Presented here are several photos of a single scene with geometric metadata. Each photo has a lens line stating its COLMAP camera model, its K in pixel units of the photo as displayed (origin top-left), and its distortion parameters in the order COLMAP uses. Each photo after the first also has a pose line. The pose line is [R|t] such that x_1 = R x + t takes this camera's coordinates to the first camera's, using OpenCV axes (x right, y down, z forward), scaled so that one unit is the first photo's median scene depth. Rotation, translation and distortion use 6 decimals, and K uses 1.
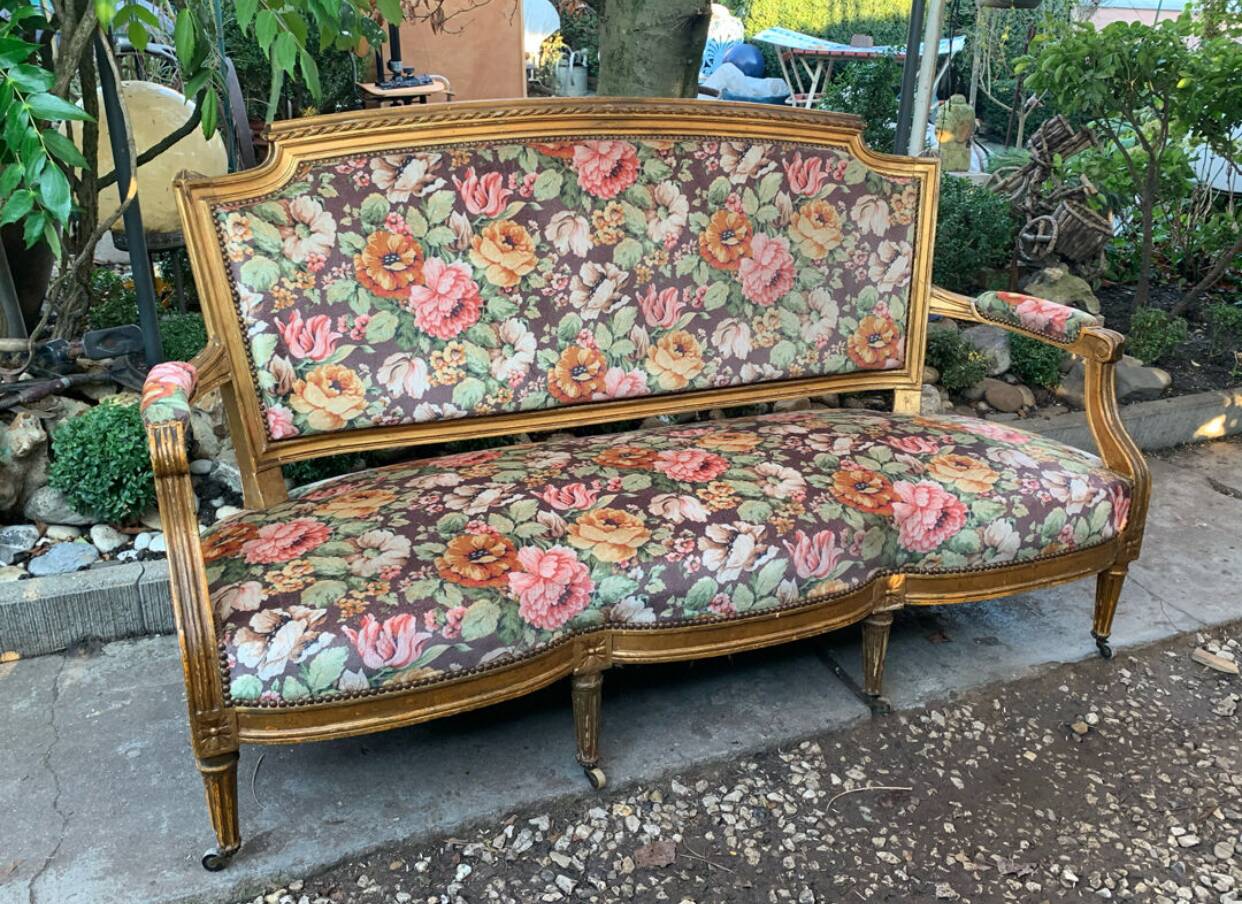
lens RADIAL K [[1058.4, 0, 618.7], [0, 1058.4, 455.4], [0, 0, 1]] dist [0.041153, -0.056023]
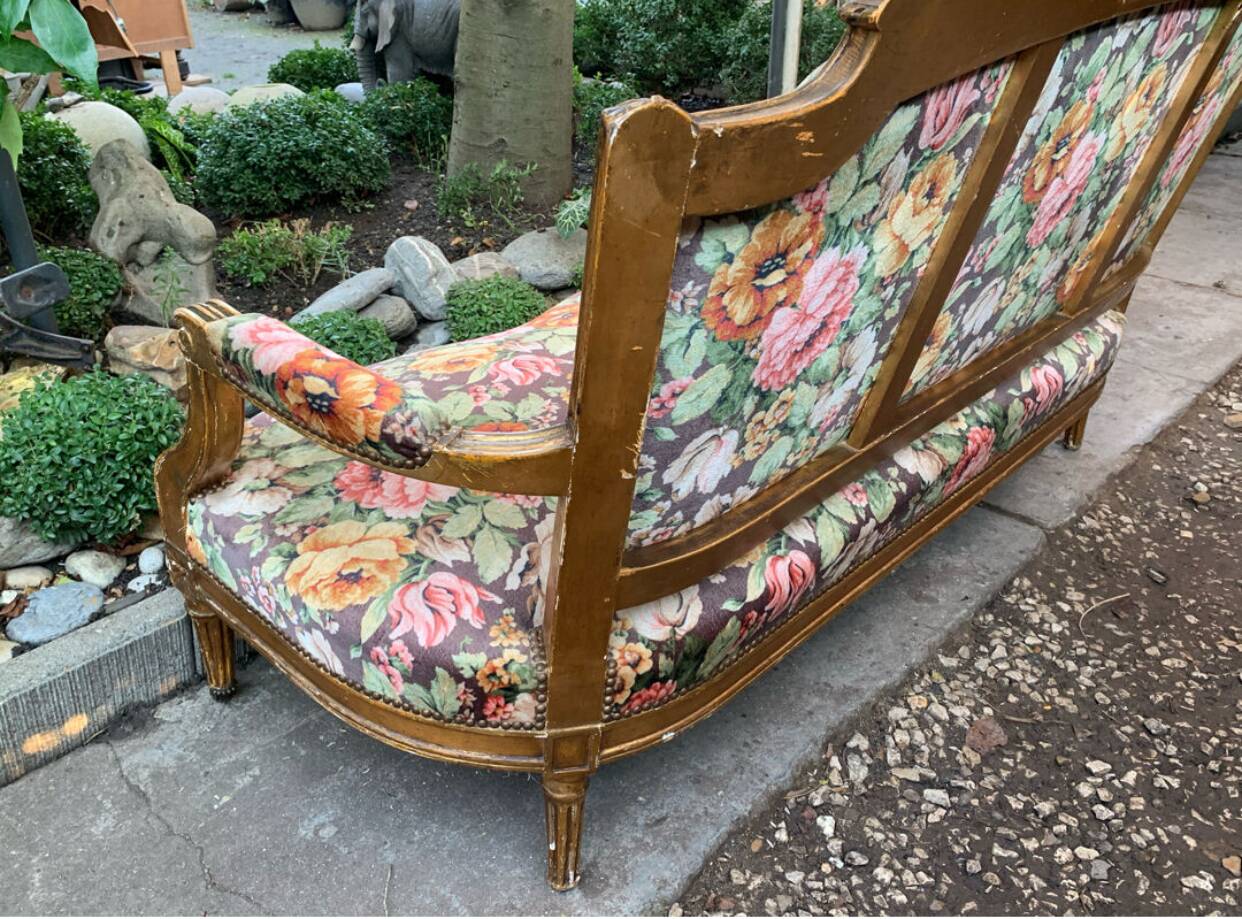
lens RADIAL K [[1058.7, 0, 624.6], [0, 1058.7, 447.8], [0, 0, 1]] dist [0.013185, 0.003002]
pose [[0.915284, -0.219245, 0.337916, -0.420318], [0.191377, 0.974858, 0.114138, -0.014698], [-0.354445, -0.039799, 0.934230, 0.248982]]
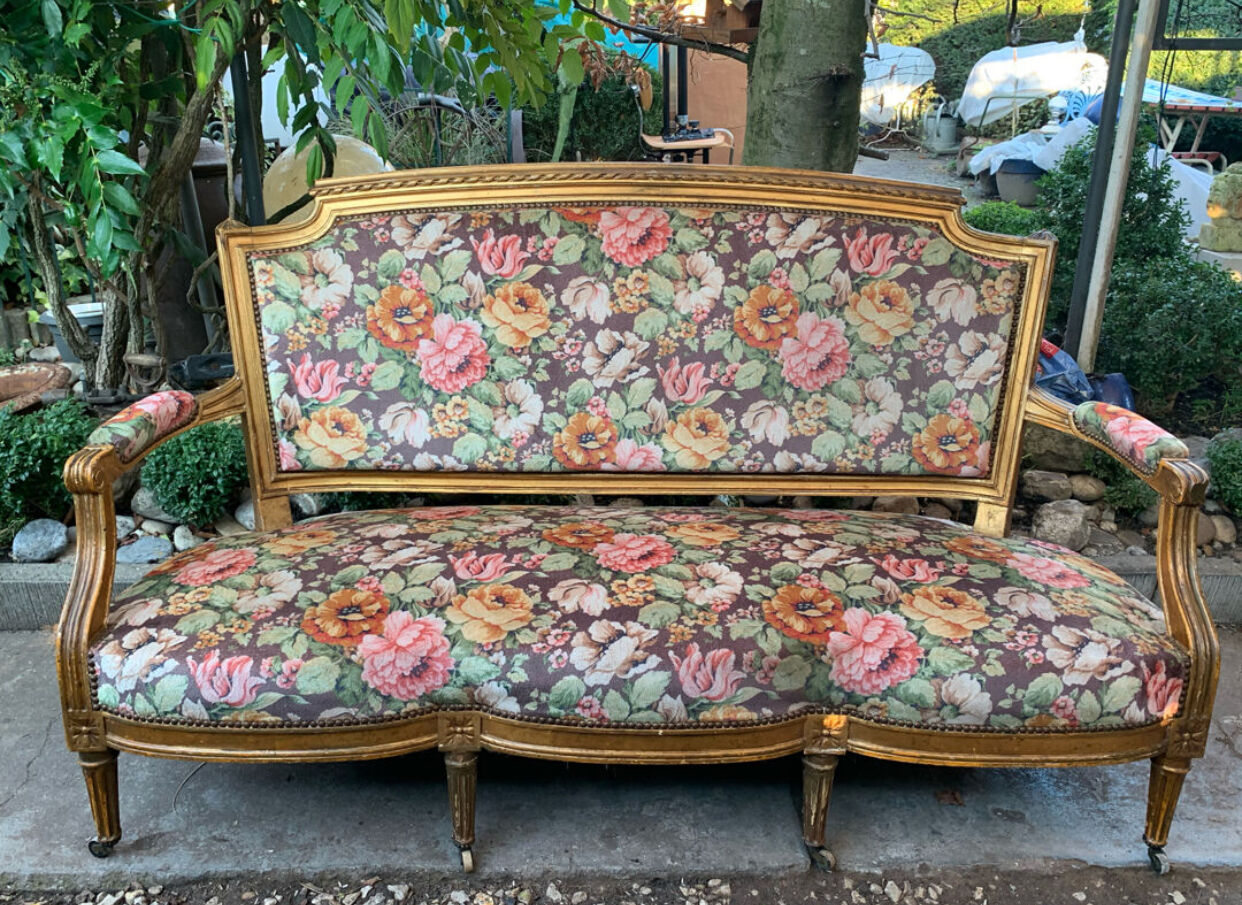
lens RADIAL K [[1058.4, 0, 625.8], [0, 1058.4, 456.3], [0, 0, 1]] dist [0.041153, -0.056023]
pose [[0.930299, 0.121544, -0.346078, 0.364432], [-0.134623, 0.990799, -0.013911, -0.059956], [0.341203, 0.059531, 0.938103, 0.107559]]
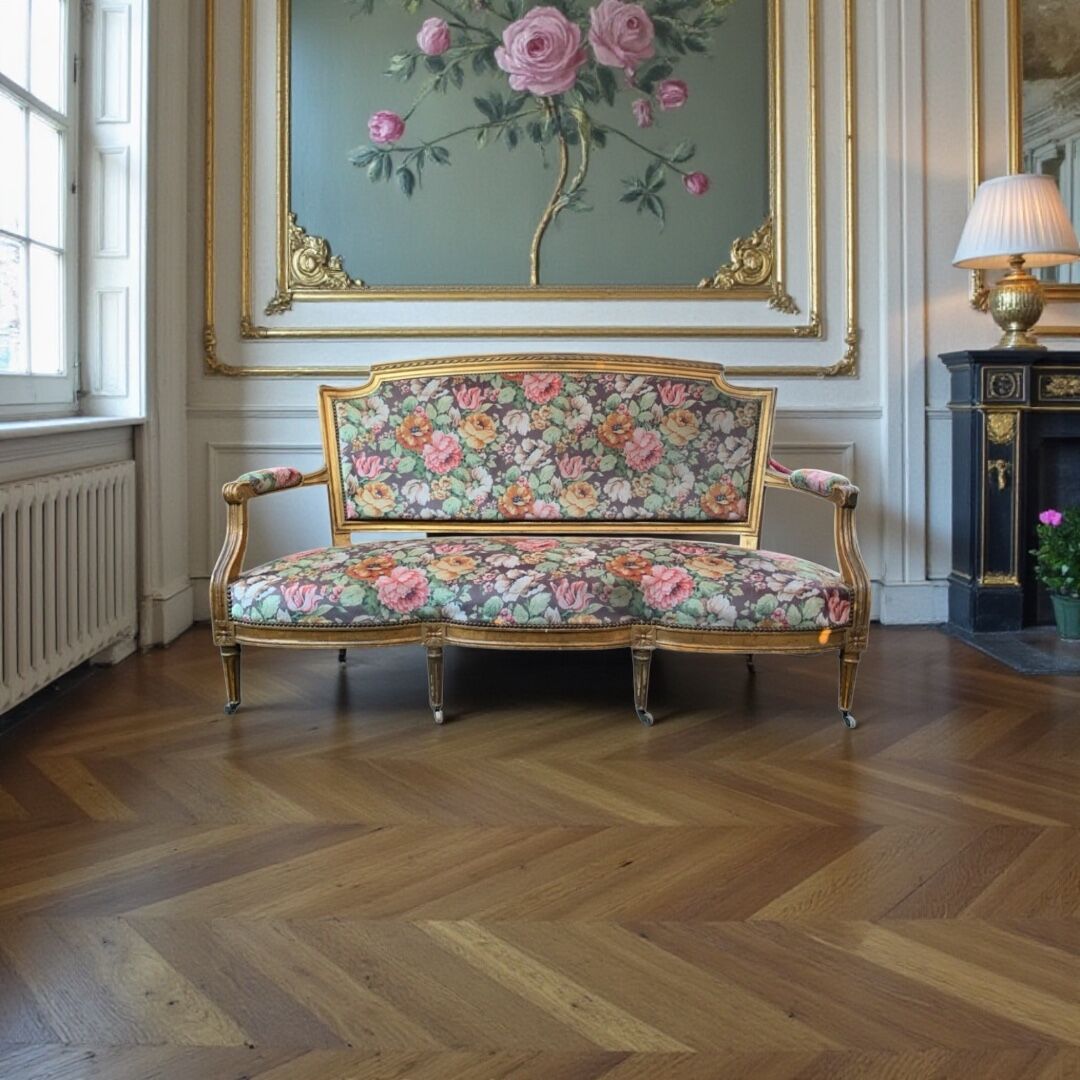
lens RADIAL K [[618.3, 0, 556.3], [0, 618.3, 542.0], [0, 0, 1]] dist [0.026550, -0.005070]
pose [[0.916571, 0.068098, -0.394031, 0.463802], [-0.131100, 0.982103, -0.135228, 0.127920], [0.377771, 0.175604, 0.909094, 0.123257]]
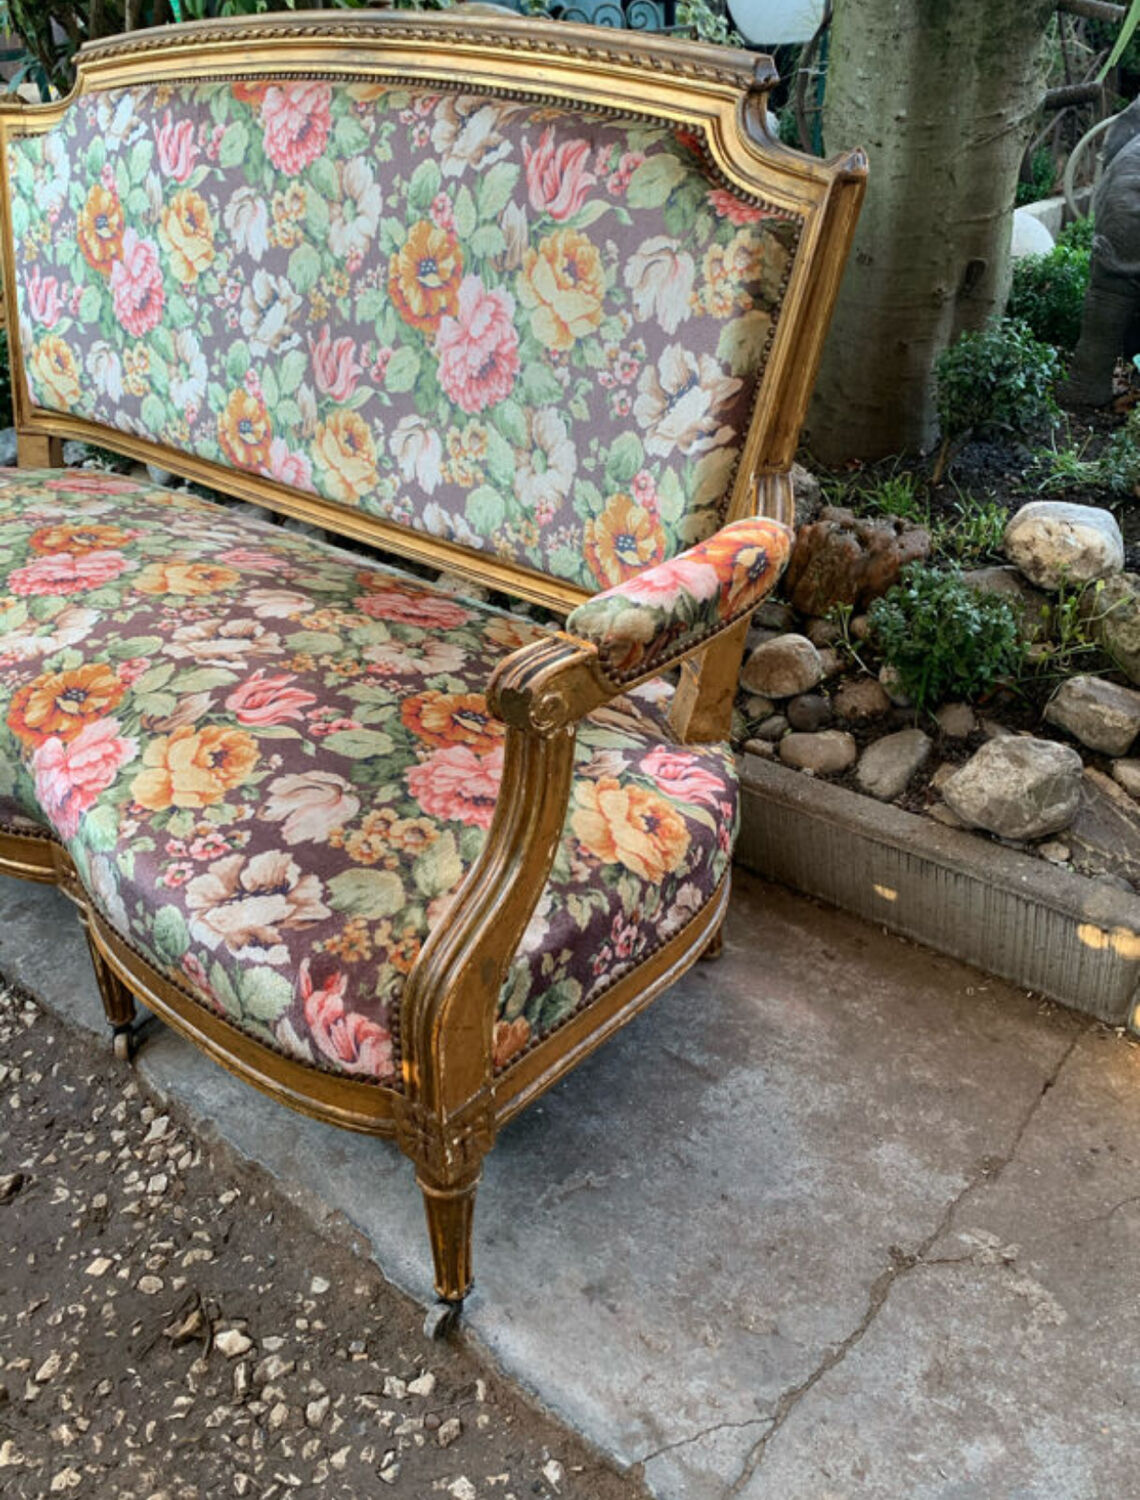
lens RADIAL K [[1301.7, 0, 580.7], [0, 1301.7, 764.8], [0, 0, 1]] dist [0.022817, -0.076120]
pose [[0.436254, 0.445471, -0.781817, 0.910531], [-0.309067, 0.890178, 0.334755, -0.260455], [0.845080, 0.095595, 0.526024, 0.821308]]
